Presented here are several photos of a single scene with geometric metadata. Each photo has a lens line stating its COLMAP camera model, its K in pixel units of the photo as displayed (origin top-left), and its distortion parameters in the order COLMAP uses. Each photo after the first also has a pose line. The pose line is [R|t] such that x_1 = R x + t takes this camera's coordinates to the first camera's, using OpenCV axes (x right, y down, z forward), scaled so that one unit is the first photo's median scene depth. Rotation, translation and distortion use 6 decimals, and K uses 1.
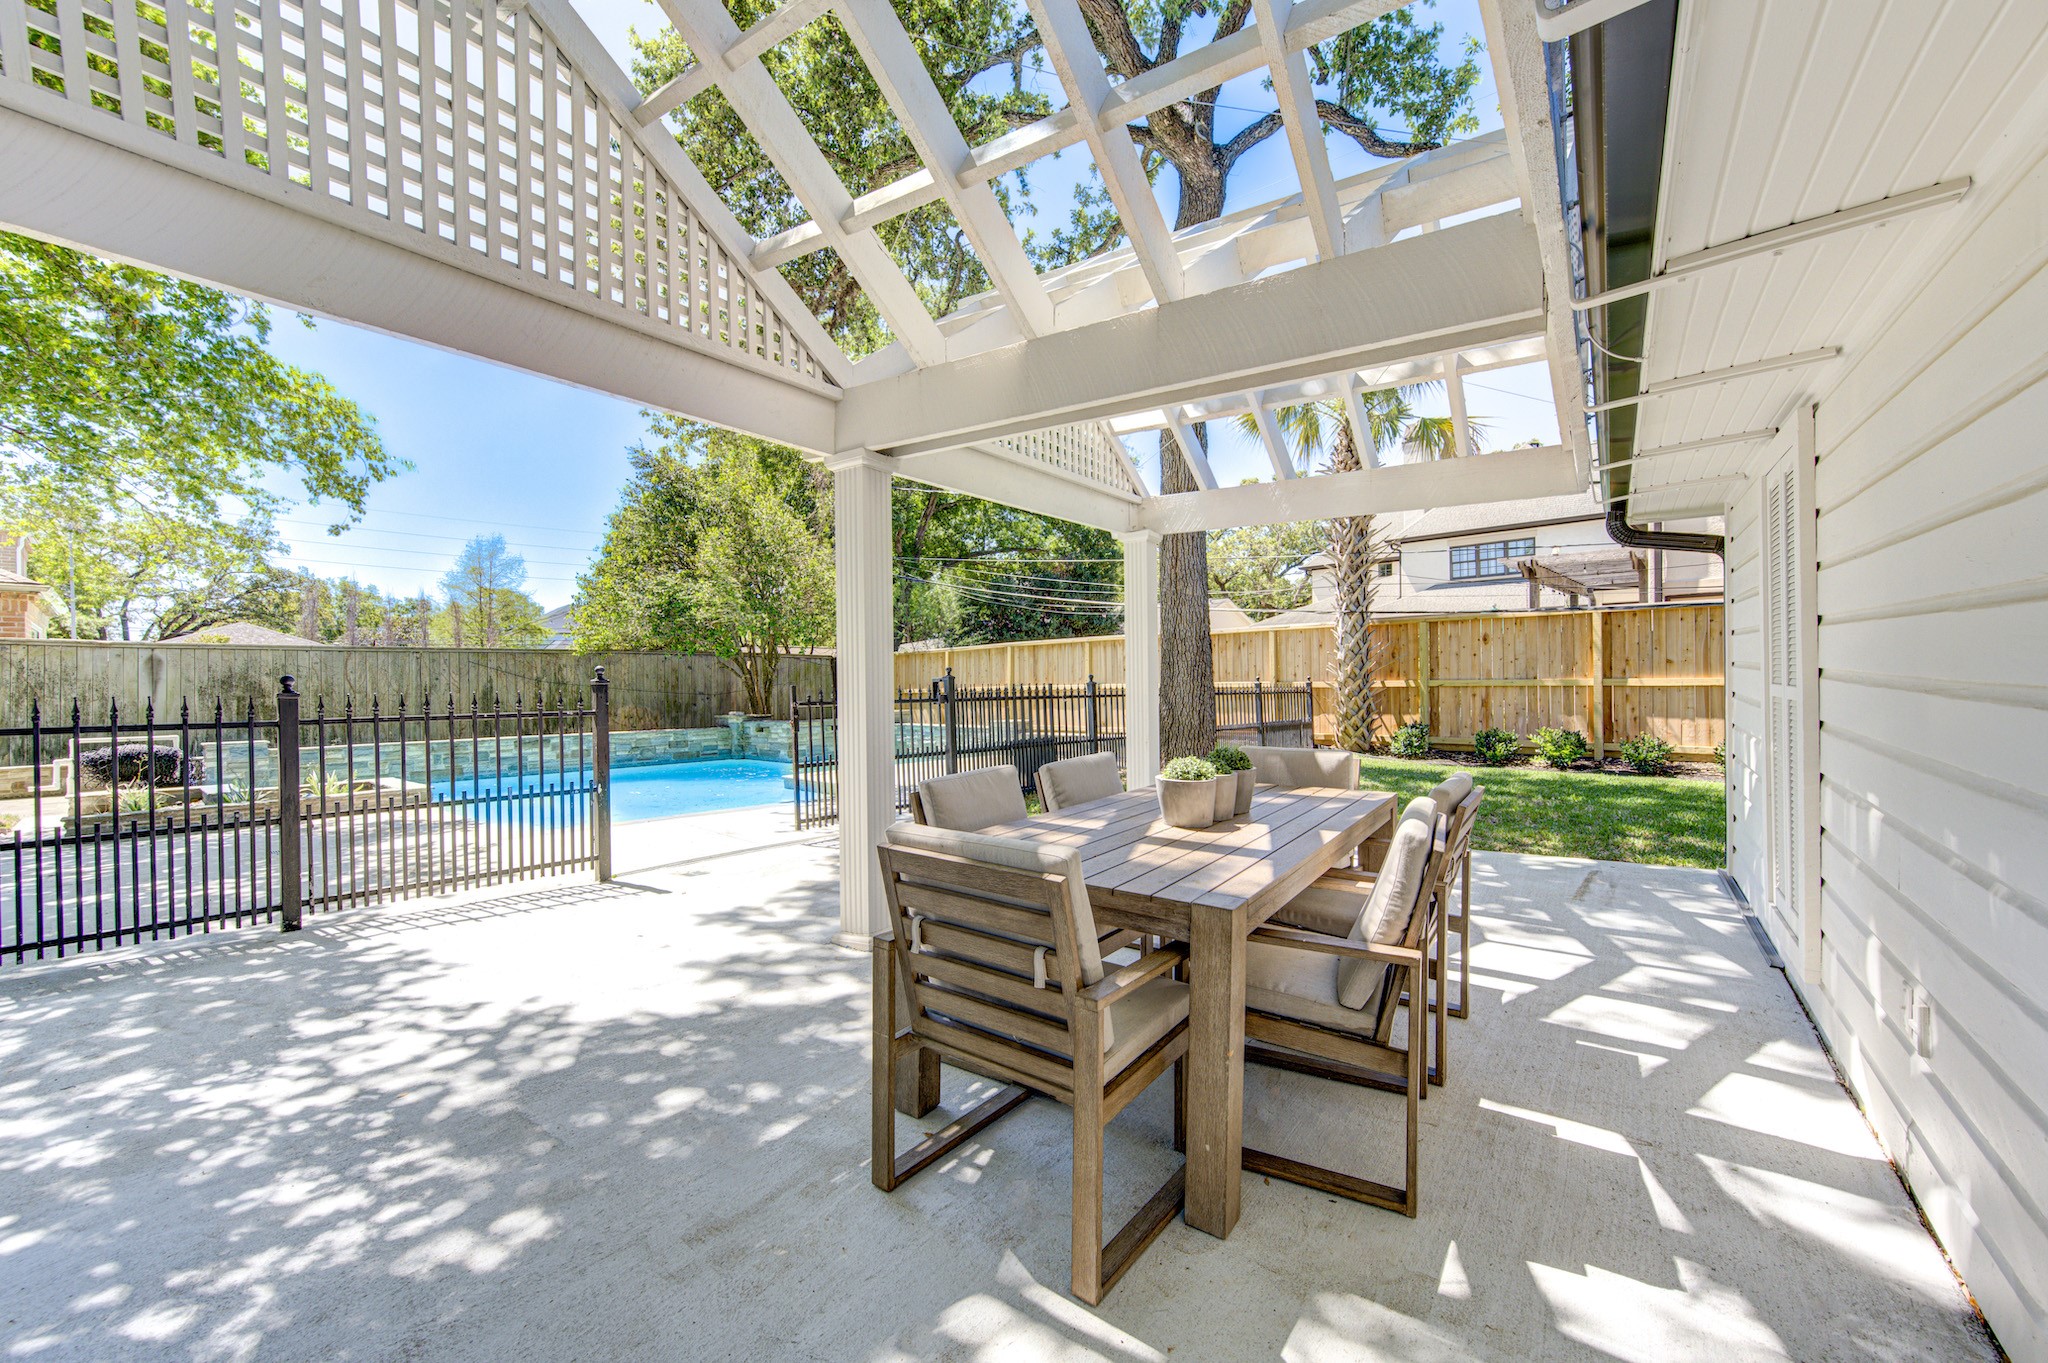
lens RADIAL K [[822.5, 0, 1024.0], [0, 822.5, 681.5], [0, 0, 1]] dist [0.000133, 0.000048]
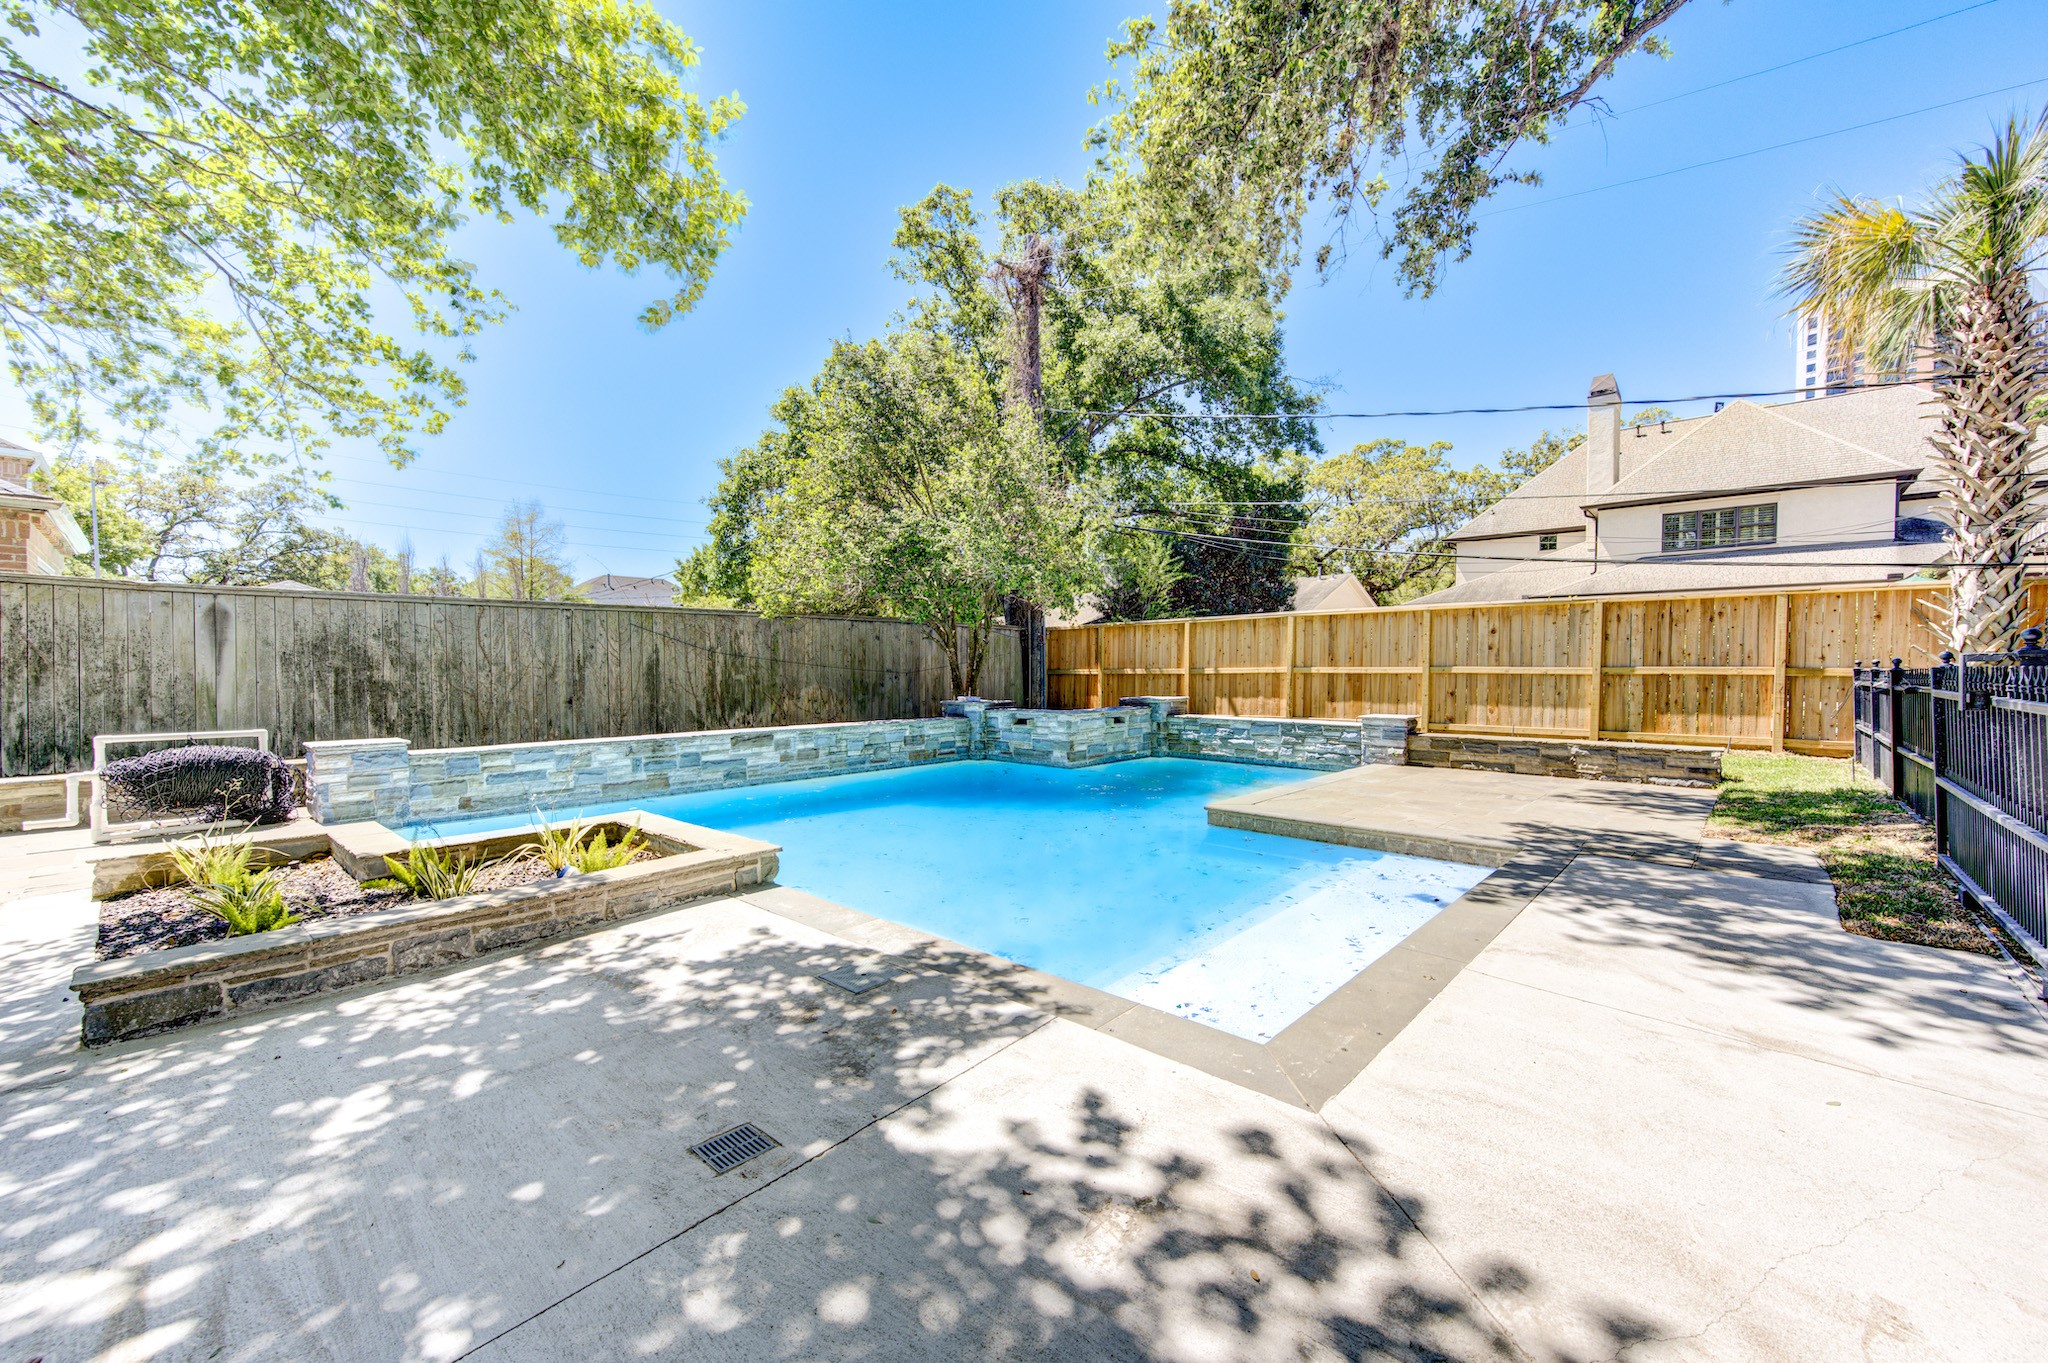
lens RADIAL K [[810.1, 0, 1024.0], [0, 810.1, 681.5], [0, 0, 1]] dist [-0.000156, -0.000035]
pose [[0.999876, 0.014687, -0.005683, -0.319637], [-0.014533, 0.999550, 0.026242, 0.003160], [0.006066, -0.026156, 0.999639, 0.276913]]
